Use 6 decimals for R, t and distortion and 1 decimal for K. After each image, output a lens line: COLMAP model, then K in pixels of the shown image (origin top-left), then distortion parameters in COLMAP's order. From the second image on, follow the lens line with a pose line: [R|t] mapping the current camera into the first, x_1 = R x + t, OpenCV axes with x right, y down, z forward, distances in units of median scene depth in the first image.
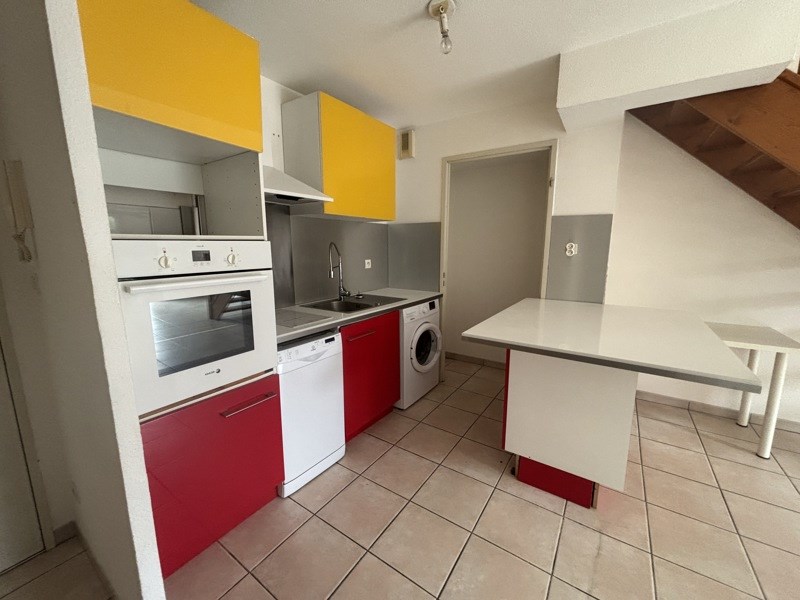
lens RADIAL K [[320.7, 0, 400.5], [0, 320.7, 295.9], [0, 0, 1]] dist [0.017971, 0.000262]
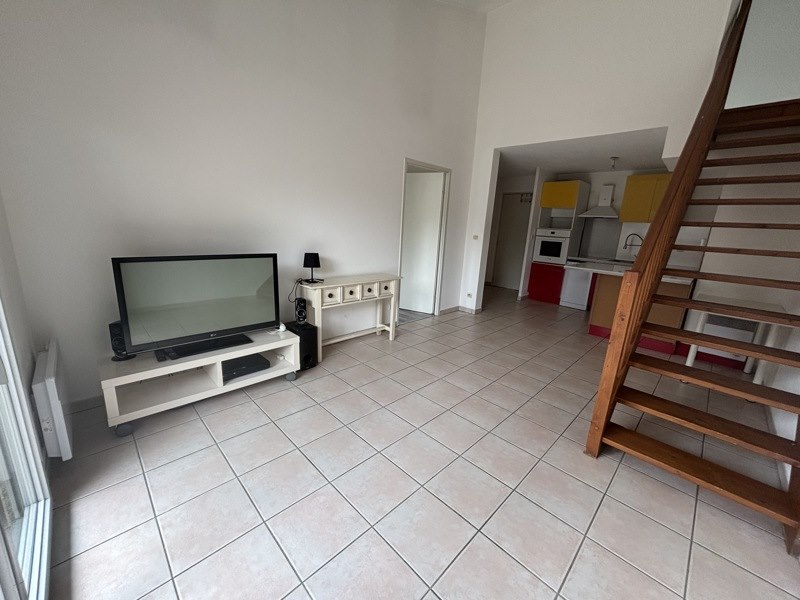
lens RADIAL K [[320.7, 0, 401.7], [0, 320.7, 298.8], [0, 0, 1]] dist [0.017971, 0.000262]
pose [[-0.190481, 0.223701, -0.955863, 4.002289], [-0.217686, 0.939825, 0.263328, 0.019588], [0.957251, 0.258237, -0.130322, -0.225772]]
